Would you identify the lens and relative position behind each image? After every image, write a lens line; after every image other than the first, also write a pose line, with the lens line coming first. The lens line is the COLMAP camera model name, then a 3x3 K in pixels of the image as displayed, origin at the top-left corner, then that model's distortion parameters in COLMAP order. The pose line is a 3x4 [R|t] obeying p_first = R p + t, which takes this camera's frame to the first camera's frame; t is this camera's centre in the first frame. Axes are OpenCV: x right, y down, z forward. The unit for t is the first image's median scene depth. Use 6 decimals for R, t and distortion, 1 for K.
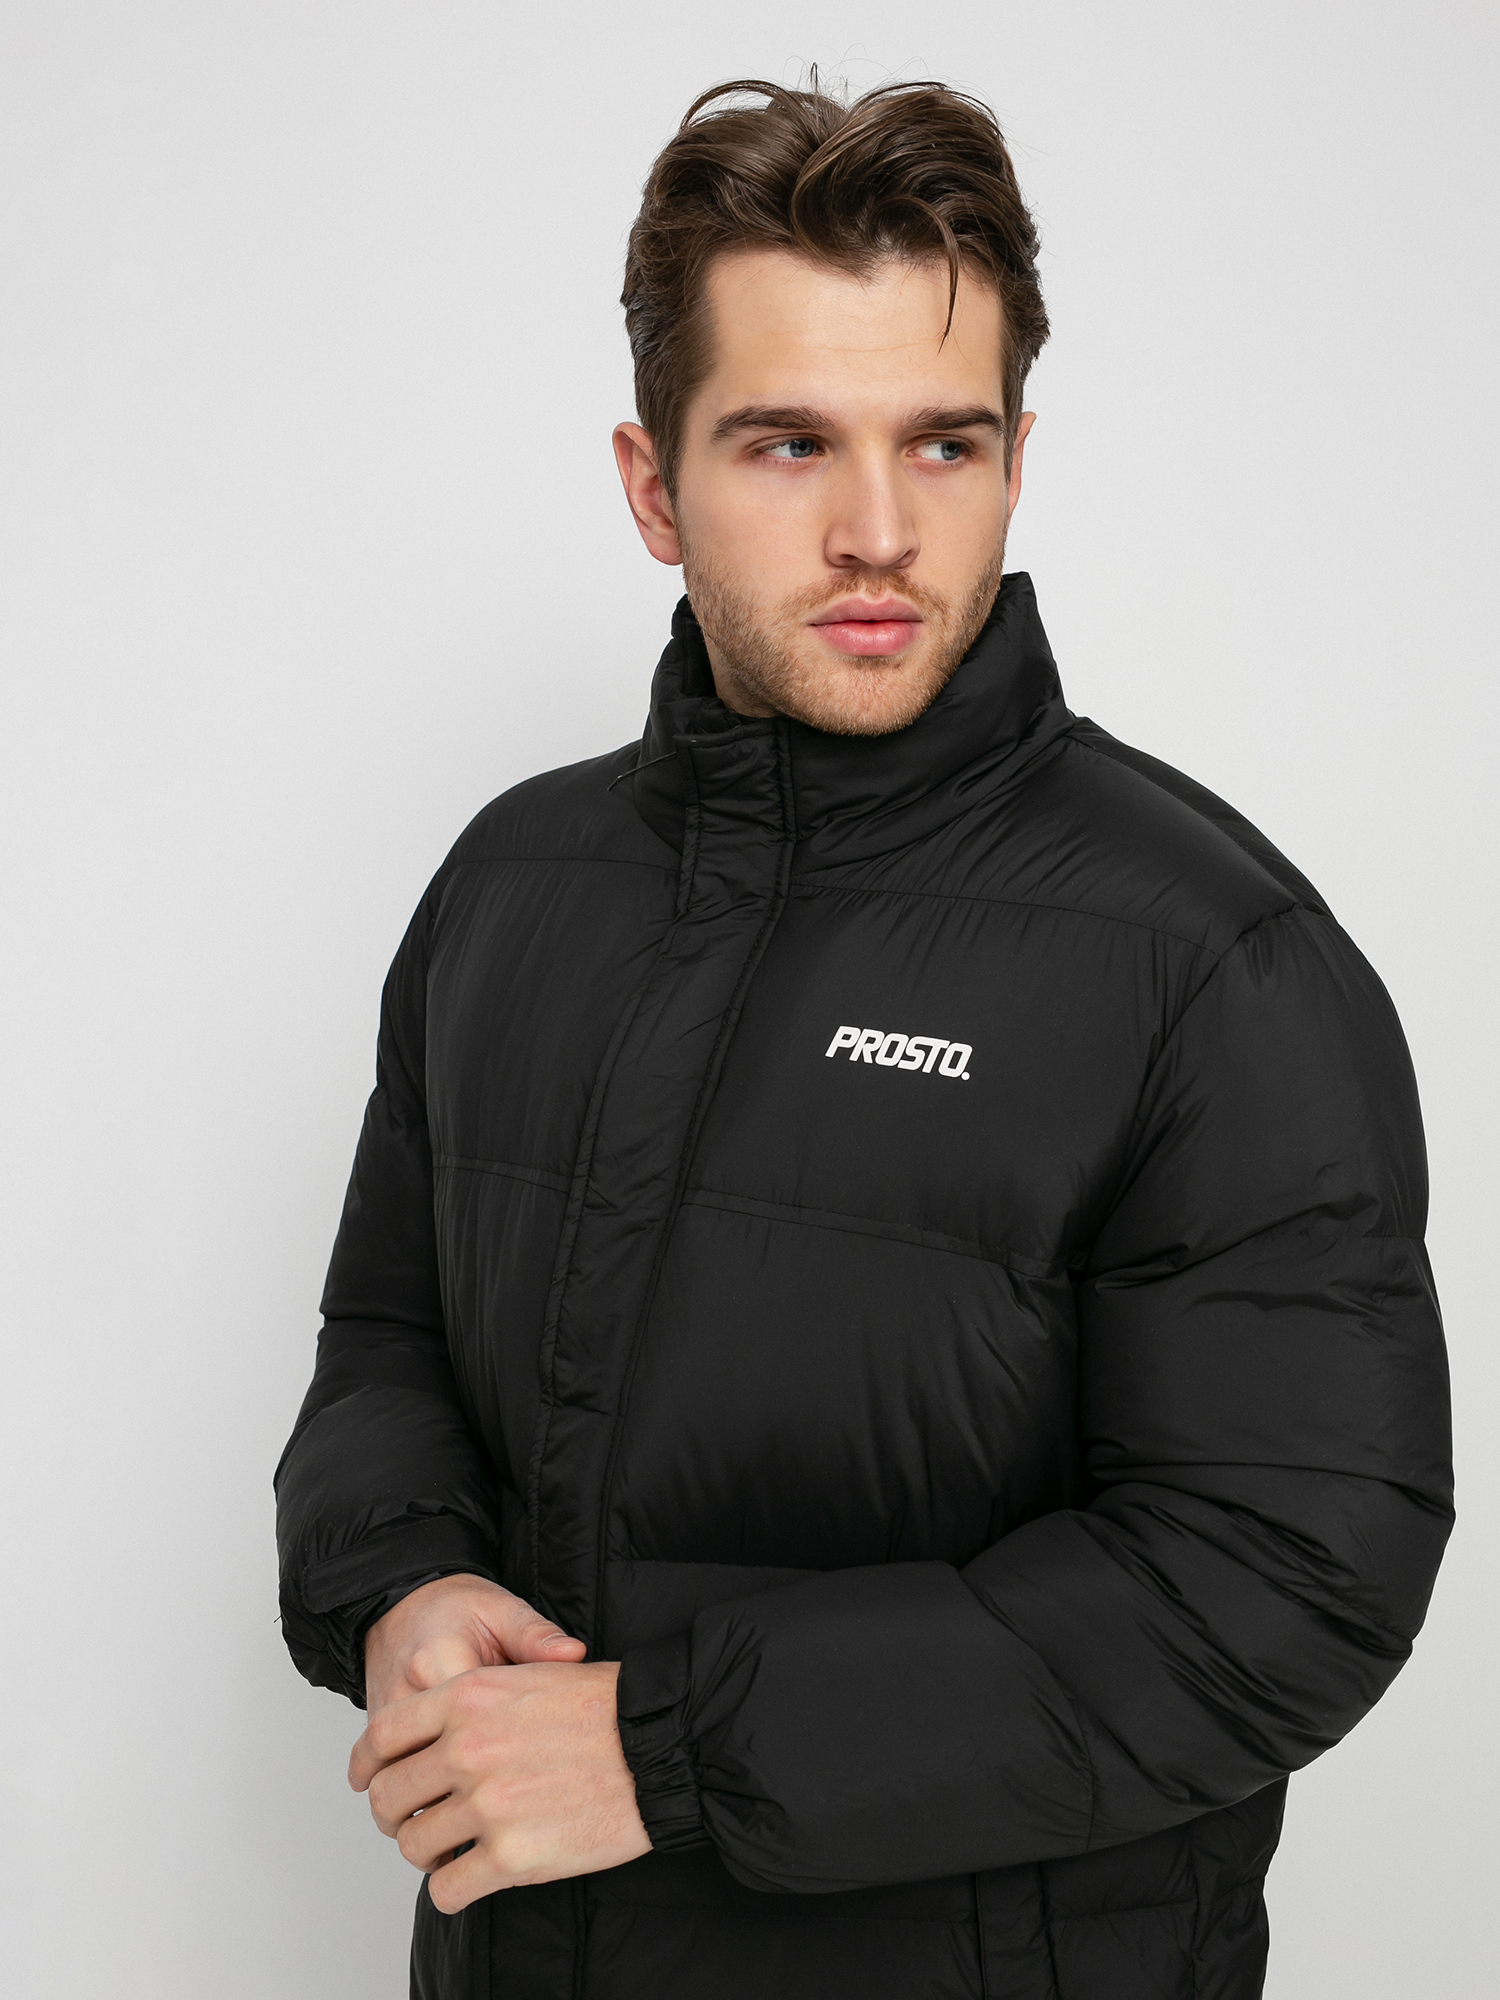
lens RADIAL K [[3012.1, 0, 750.0], [0, 3012.1, 1000.0], [0, 0, 1]] dist [-0.002755, 0.038060]
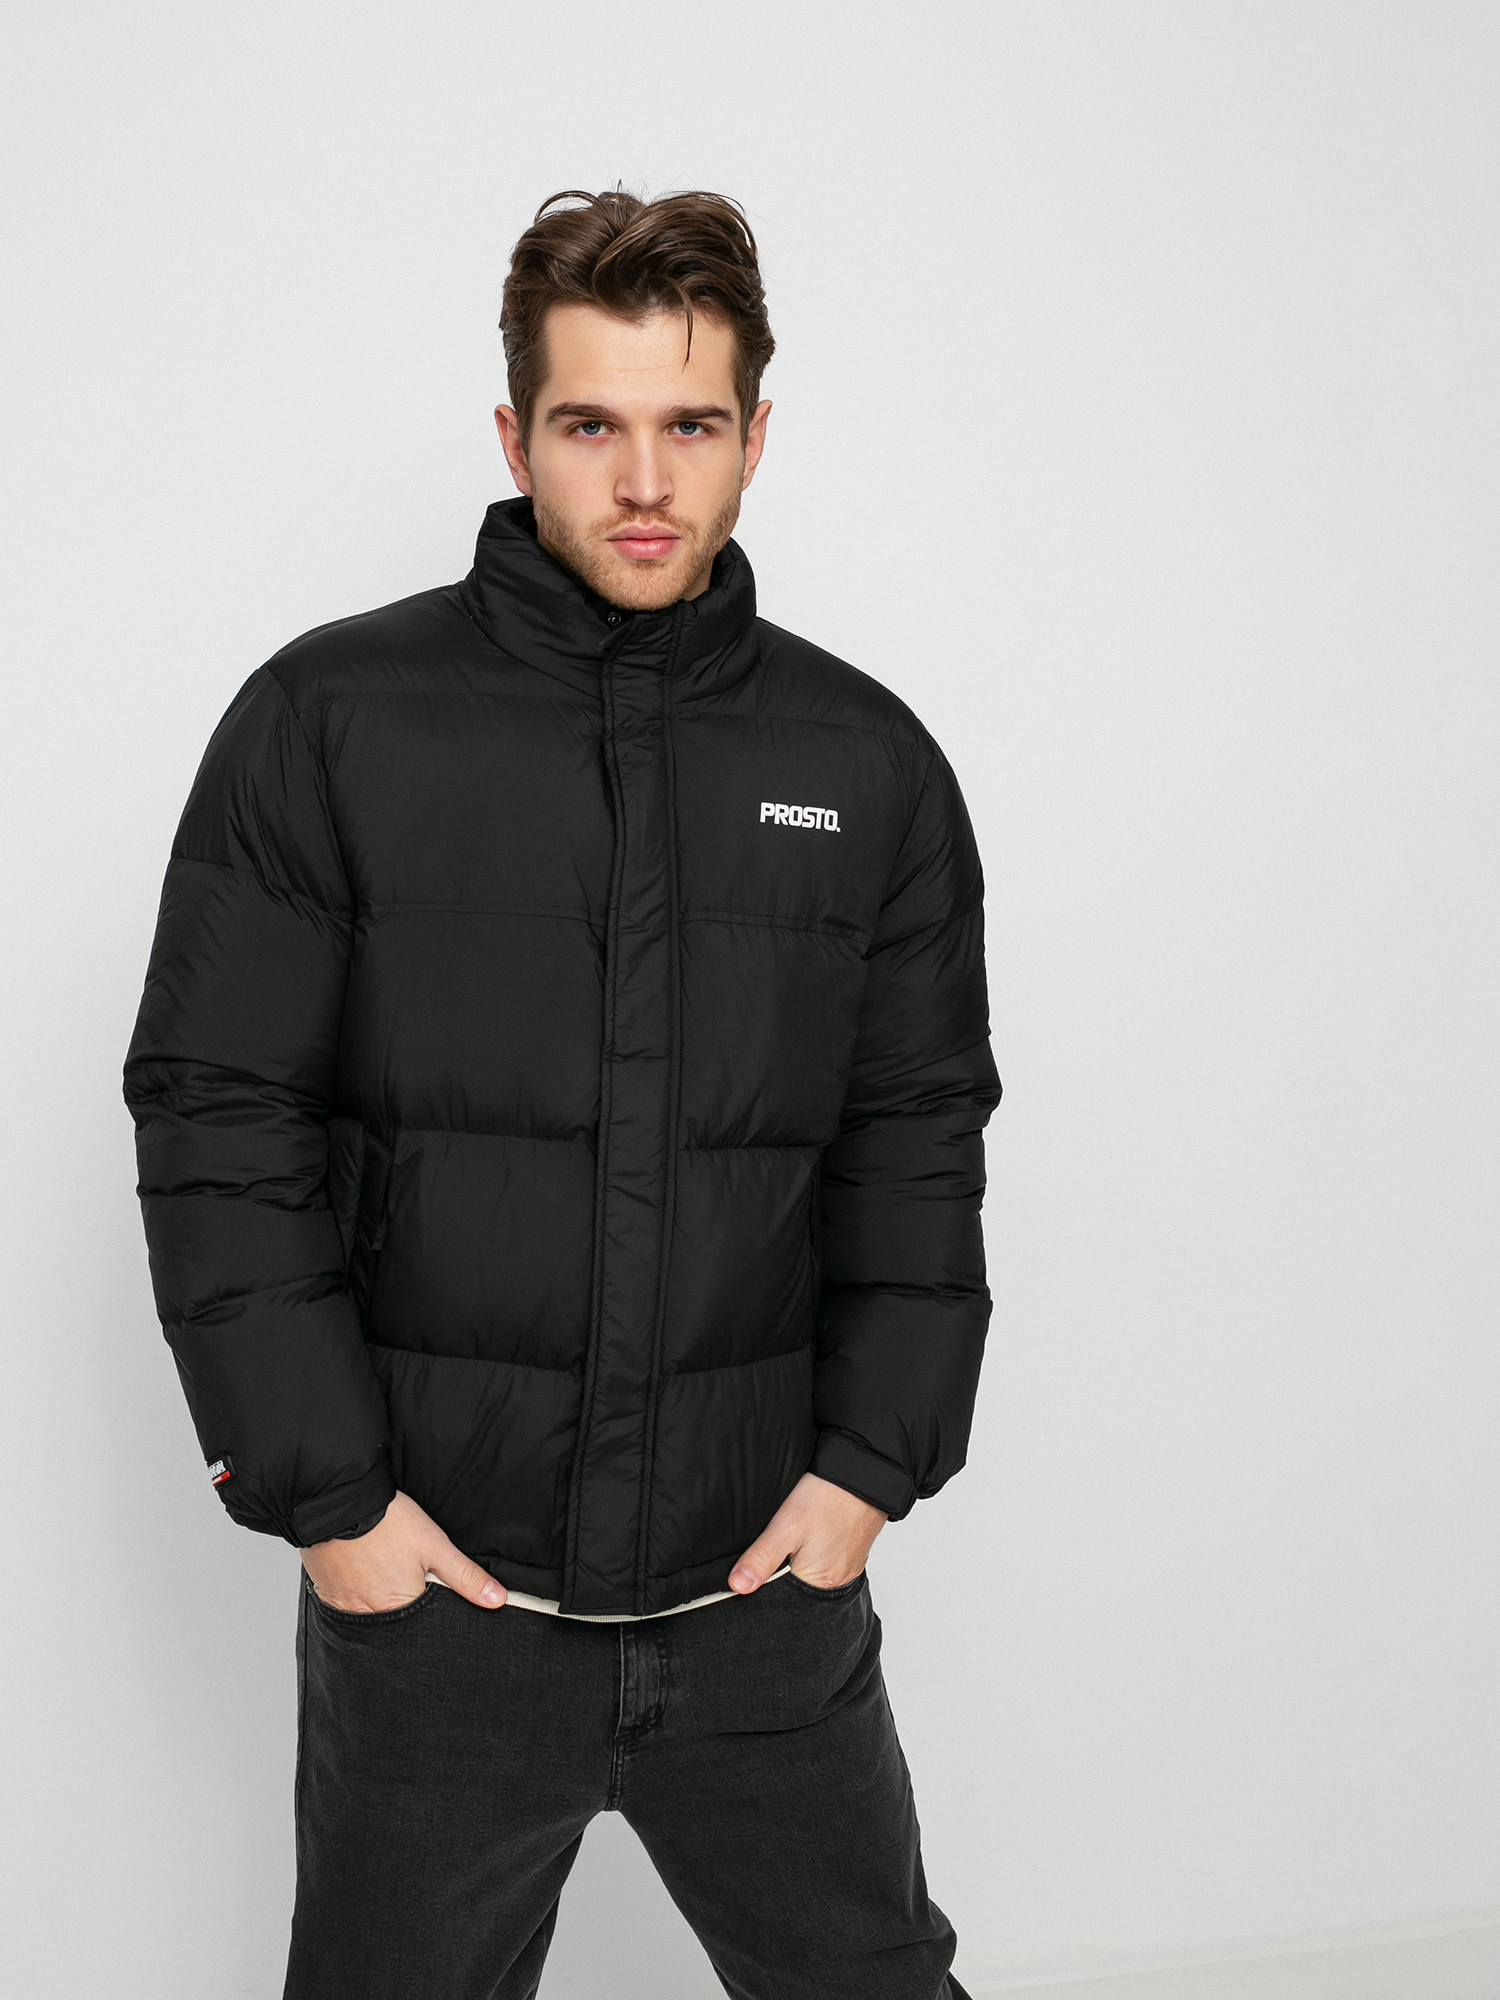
lens RADIAL K [[3012.1, 0, 750.0], [0, 3012.1, 1000.0], [0, 0, 1]] dist [-0.002755, 0.038060]
pose [[0.998188, 0.024070, -0.055146, 0.189313], [-0.019866, 0.996944, 0.075553, -0.003889], [0.056796, -0.074321, 0.995616, -0.602752]]
